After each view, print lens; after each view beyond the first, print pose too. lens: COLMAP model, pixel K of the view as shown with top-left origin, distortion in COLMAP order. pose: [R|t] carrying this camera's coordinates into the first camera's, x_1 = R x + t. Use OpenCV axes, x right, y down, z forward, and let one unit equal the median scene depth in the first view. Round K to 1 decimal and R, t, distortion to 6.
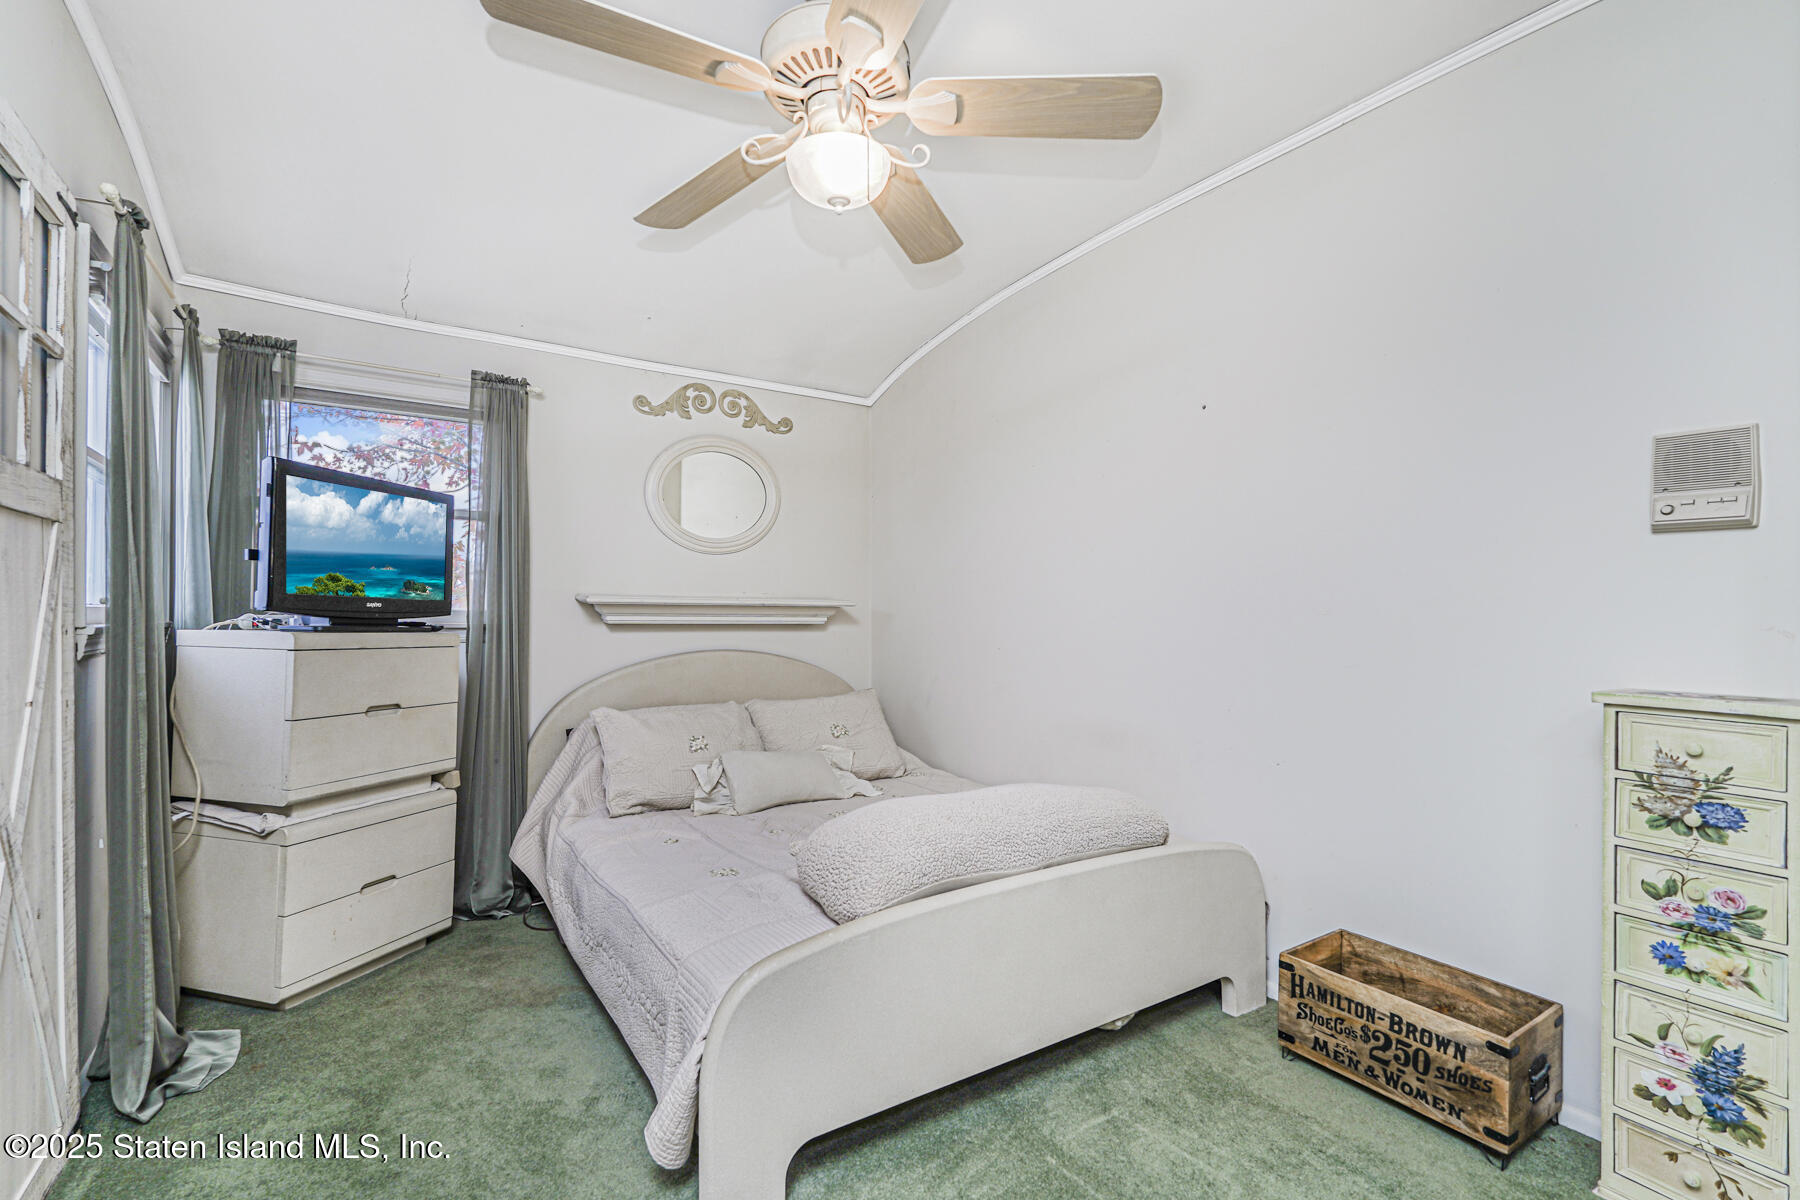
lens RADIAL K [[816.1, 0, 900.7], [0, 816.1, 605.7], [0, 0, 1]] dist [-0.014089, 0.006477]
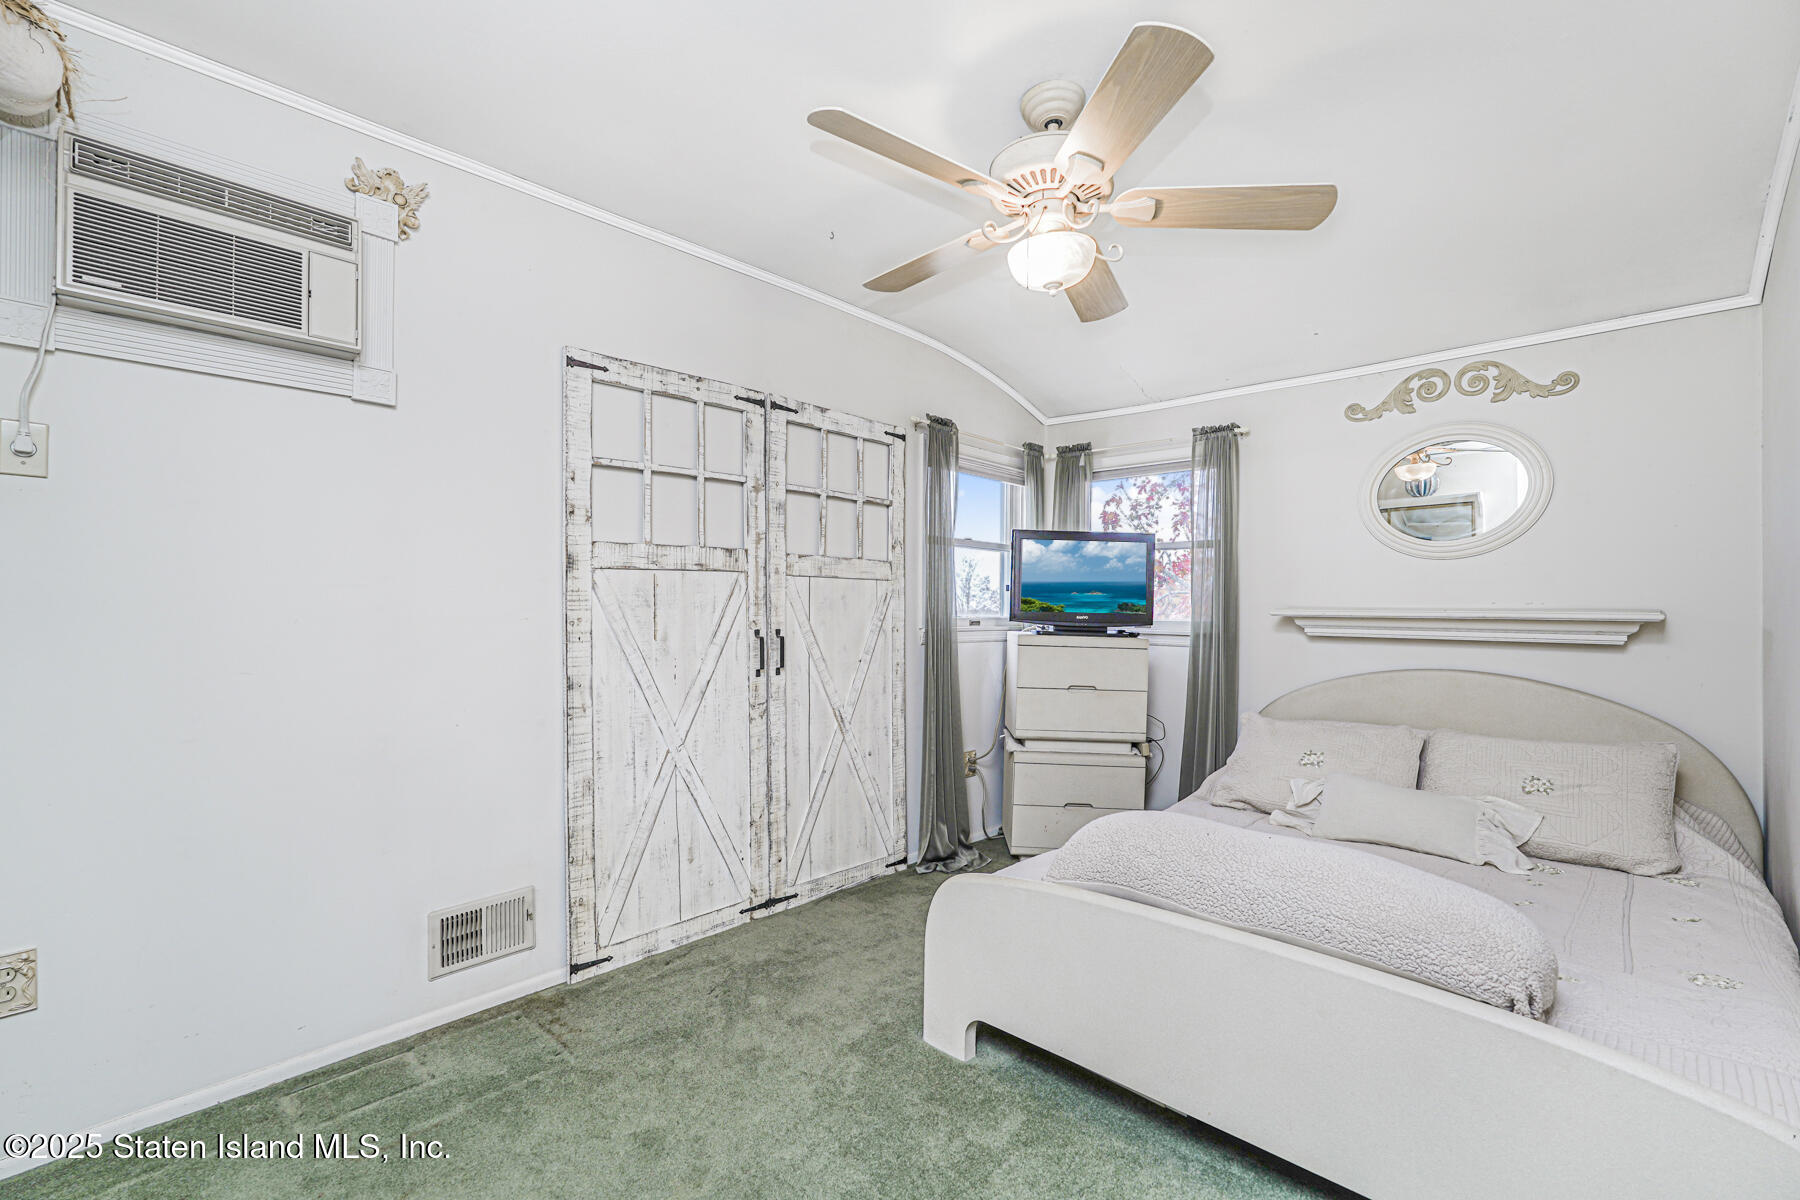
lens RADIAL K [[816.1, 0, 901.4], [0, 816.1, 607.6], [0, 0, 1]] dist [-0.014089, 0.006477]
pose [[0.217011, -0.005723, -0.976152, 0.588789], [0.001698, 0.999984, -0.005485, -0.009066], [0.976168, -0.000467, 0.217018, 0.290150]]
